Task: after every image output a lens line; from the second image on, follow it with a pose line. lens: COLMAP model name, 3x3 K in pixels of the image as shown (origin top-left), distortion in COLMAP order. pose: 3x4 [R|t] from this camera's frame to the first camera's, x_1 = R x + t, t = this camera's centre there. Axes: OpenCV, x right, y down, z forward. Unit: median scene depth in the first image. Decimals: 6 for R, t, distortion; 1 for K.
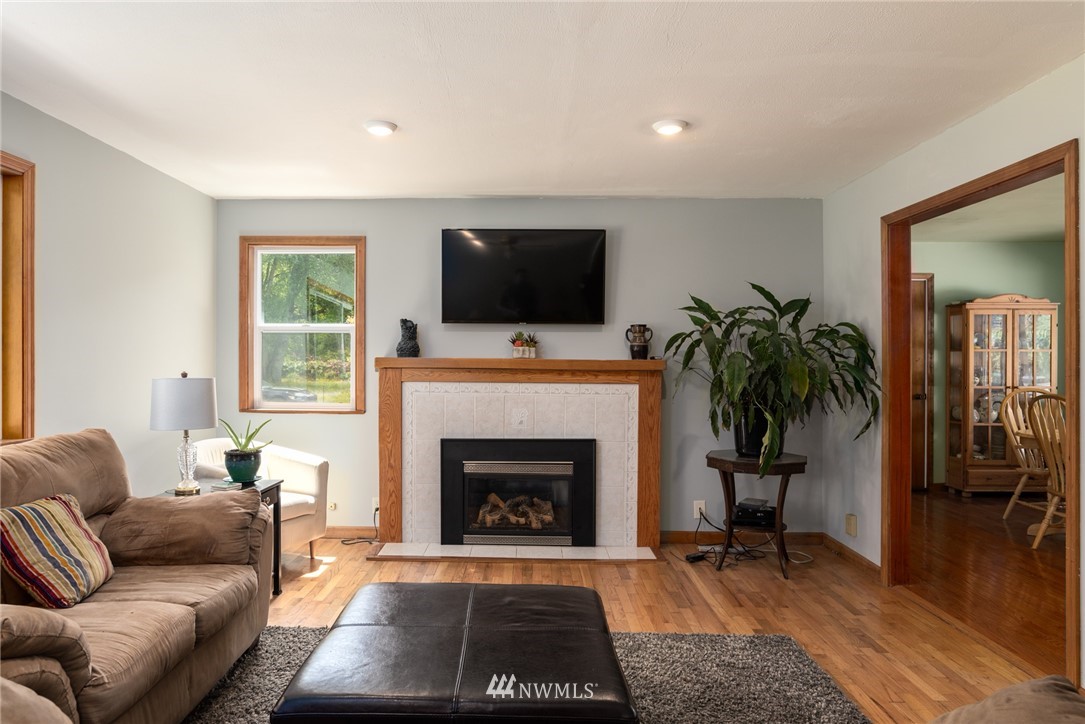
lens RADIAL K [[668.4, 0, 541.2], [0, 668.4, 360.4], [0, 0, 1]] dist [0.003346, 0.000895]
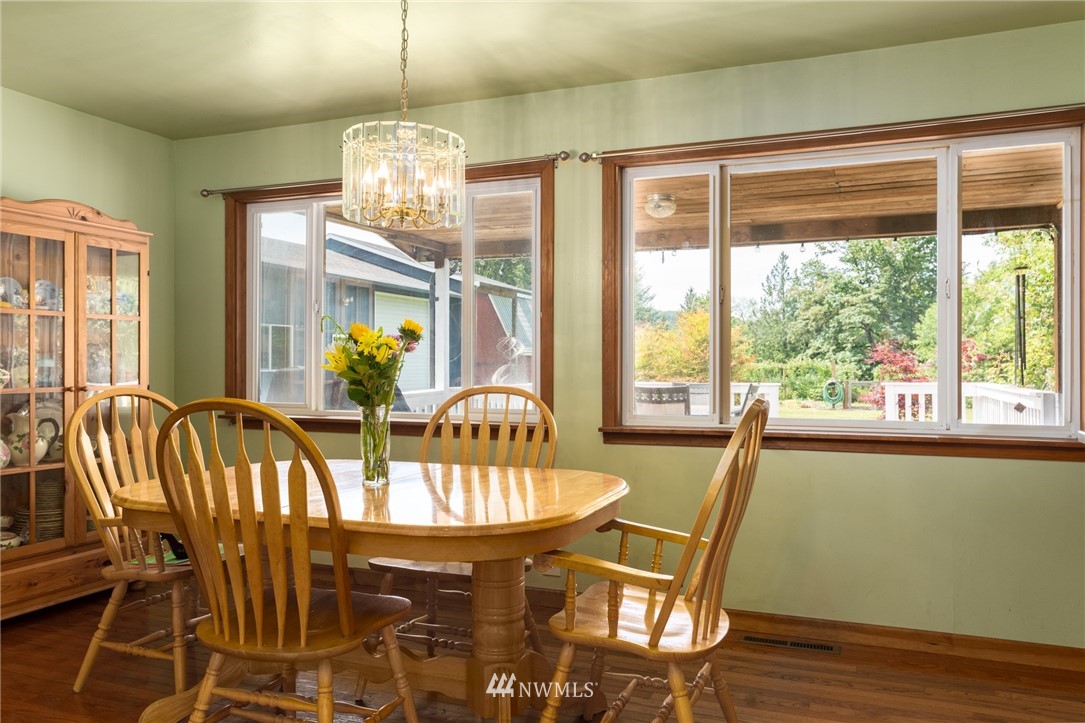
lens RADIAL K [[825.4, 0, 542.3], [0, 825.4, 360.8], [0, 0, 1]] dist [0.001636, 0.000101]
pose [[0.383035, -0.002104, 0.923732, 0.268517], [0.003456, 0.999994, 0.000845, 0.019947], [-0.923727, 0.002869, 0.383040, 0.442914]]
